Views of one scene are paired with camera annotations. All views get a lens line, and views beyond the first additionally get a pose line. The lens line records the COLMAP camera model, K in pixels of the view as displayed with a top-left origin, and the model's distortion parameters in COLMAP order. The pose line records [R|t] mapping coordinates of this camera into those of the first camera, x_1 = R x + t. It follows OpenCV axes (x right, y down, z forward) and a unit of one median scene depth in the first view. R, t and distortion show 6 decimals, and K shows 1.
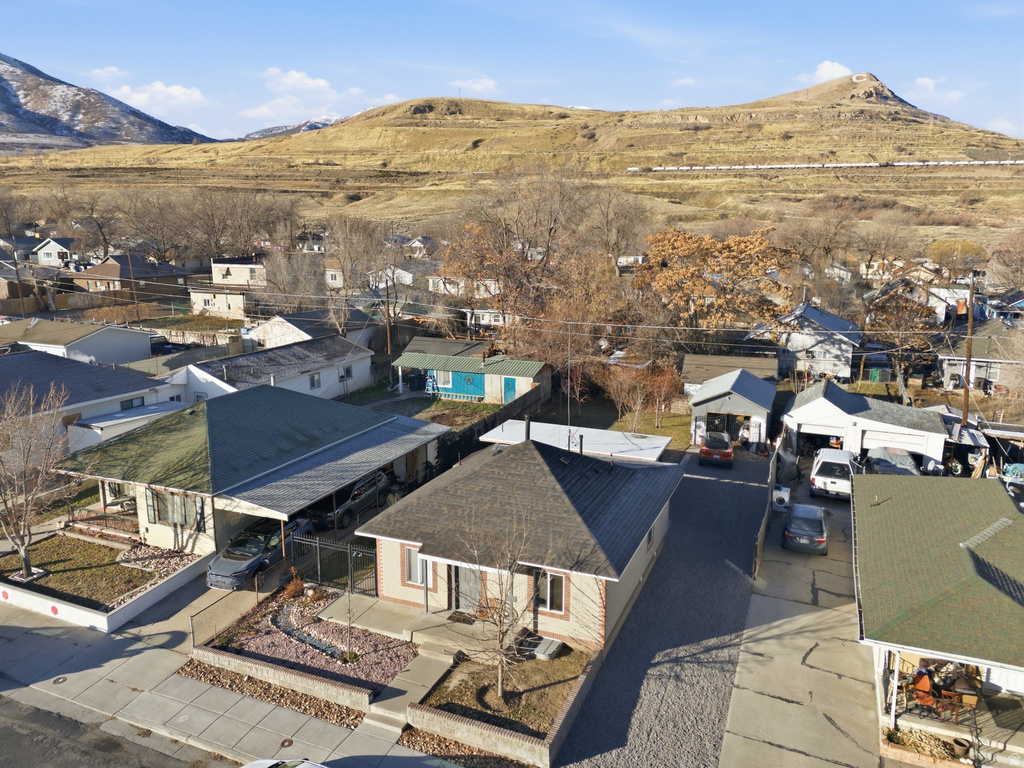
lens RADIAL K [[745.6, 0, 513.7], [0, 745.6, 382.8], [0, 0, 1]] dist [0.078010, -0.067879]
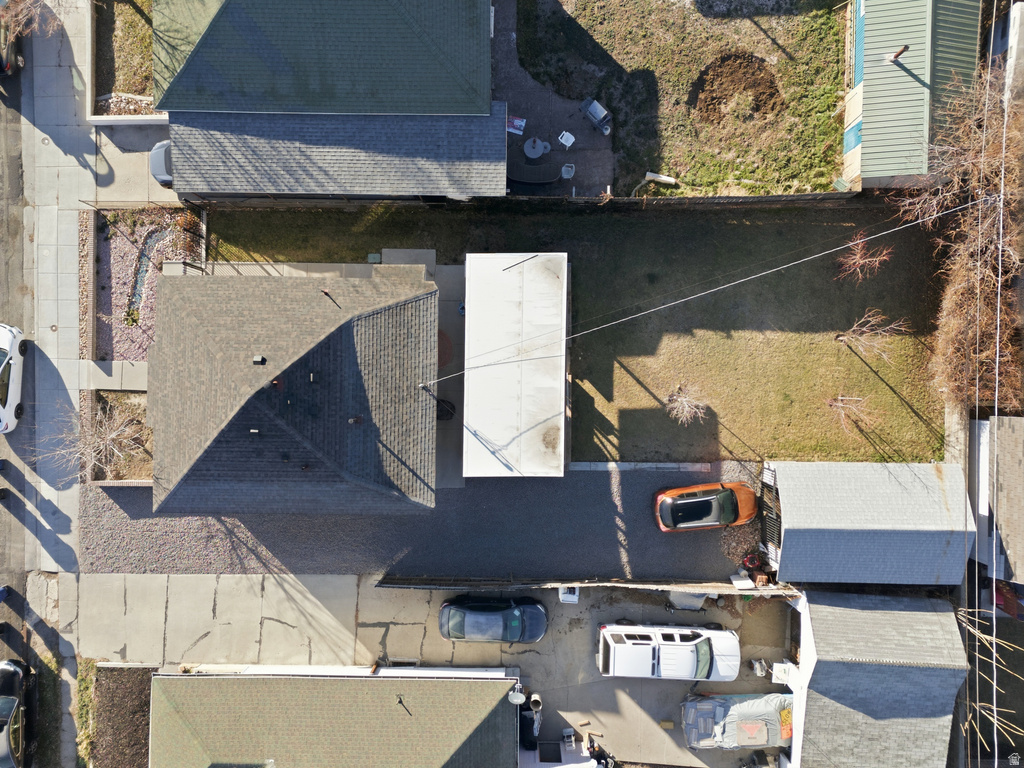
lens RADIAL K [[745.6, 0, 513.7], [0, 745.6, 382.8], [0, 0, 1]] dist [0.078010, -0.067879]
pose [[0.376148, 0.926554, -0.003367, 0.131461], [-0.171902, 0.073356, 0.982379, -0.903294], [0.910474, -0.368941, 0.186869, 1.082228]]
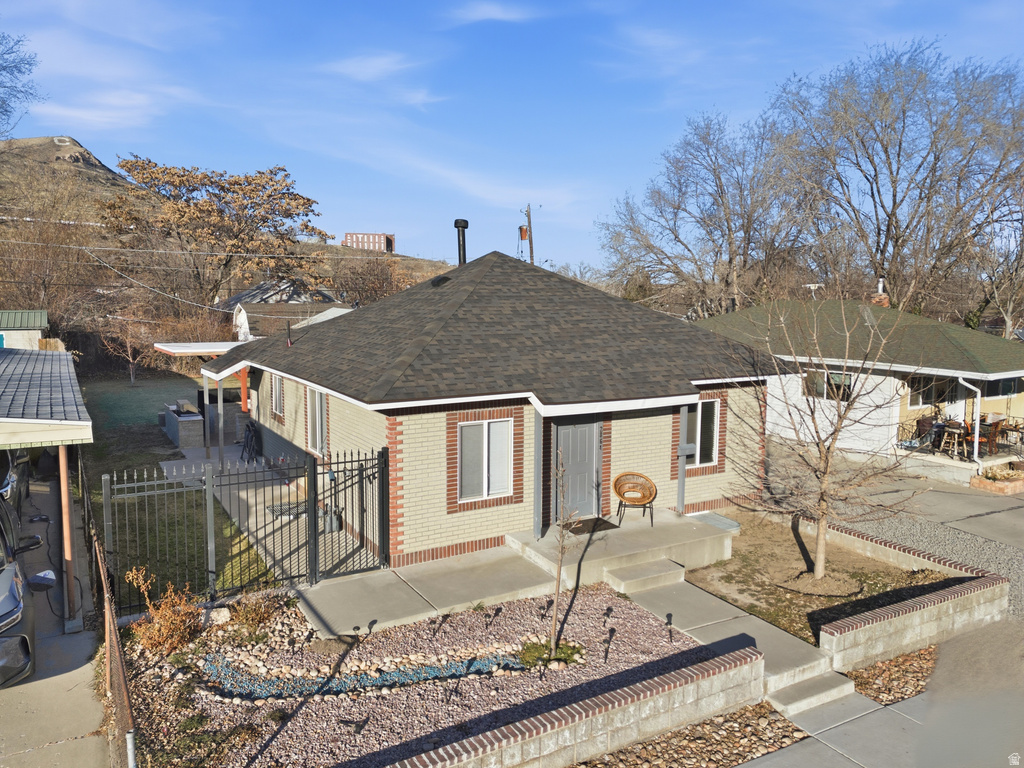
lens RADIAL K [[745.6, 0, 513.7], [0, 745.6, 382.8], [0, 0, 1]] dist [0.078010, -0.067879]
pose [[0.591254, -0.083222, 0.802180, -0.436642], [0.155259, 0.987801, -0.011956, 0.181926], [-0.791400, 0.131615, 0.596963, 0.614717]]
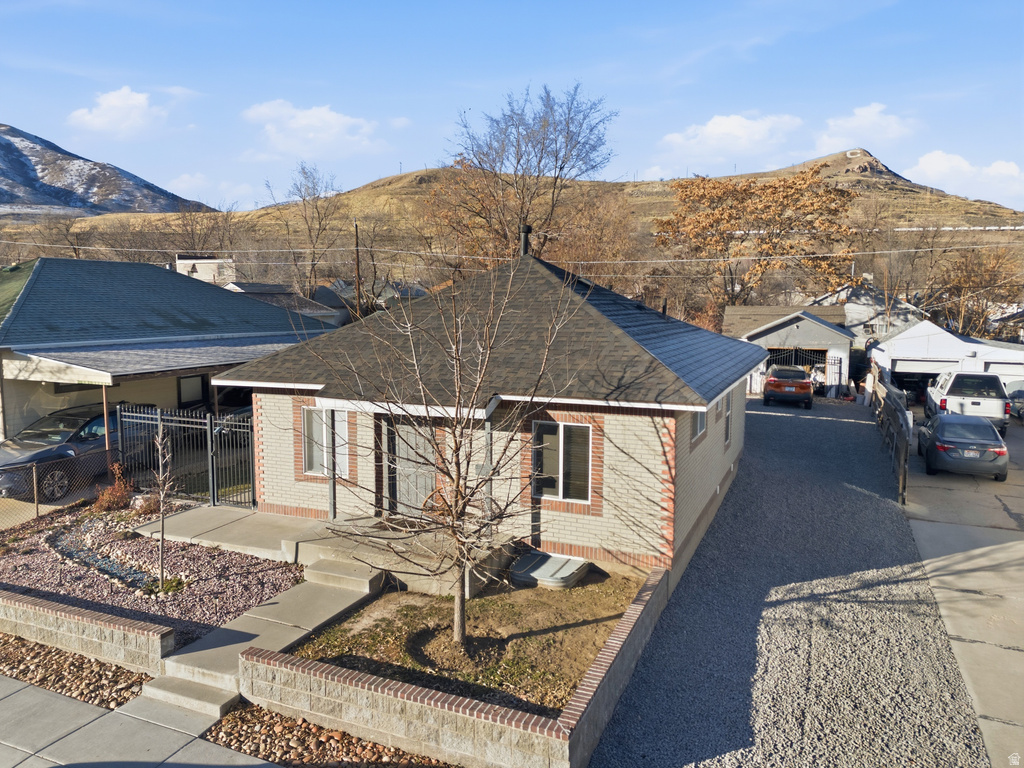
lens RADIAL K [[745.6, 0, 513.7], [0, 745.6, 382.8], [0, 0, 1]] dist [0.078010, -0.067879]
pose [[0.999988, 0.003156, -0.003620, 0.012627], [-0.003476, 0.995749, -0.092040, 0.223532], [0.003315, 0.092052, 0.995749, 0.395724]]
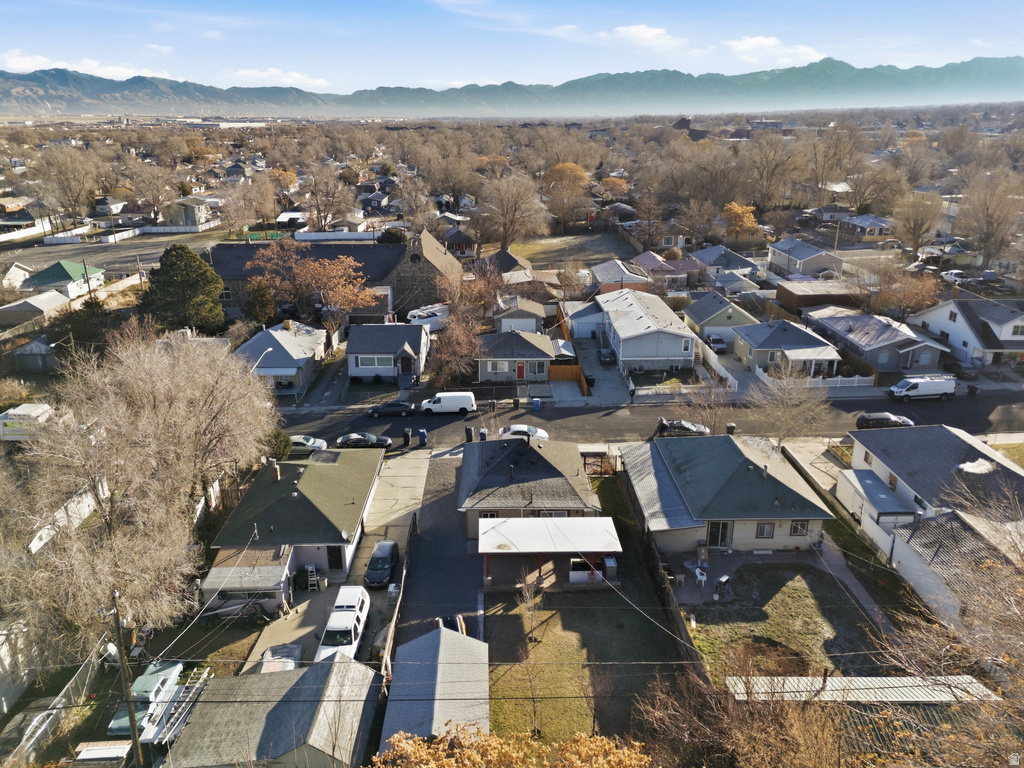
lens RADIAL K [[745.6, 0, 513.7], [0, 745.6, 382.8], [0, 0, 1]] dist [0.078010, -0.067879]
pose [[-0.912553, 0.137191, -0.385261, 0.770732], [-0.079065, 0.865095, 0.495338, -1.013554], [0.401243, 0.482483, -0.778598, 2.389204]]
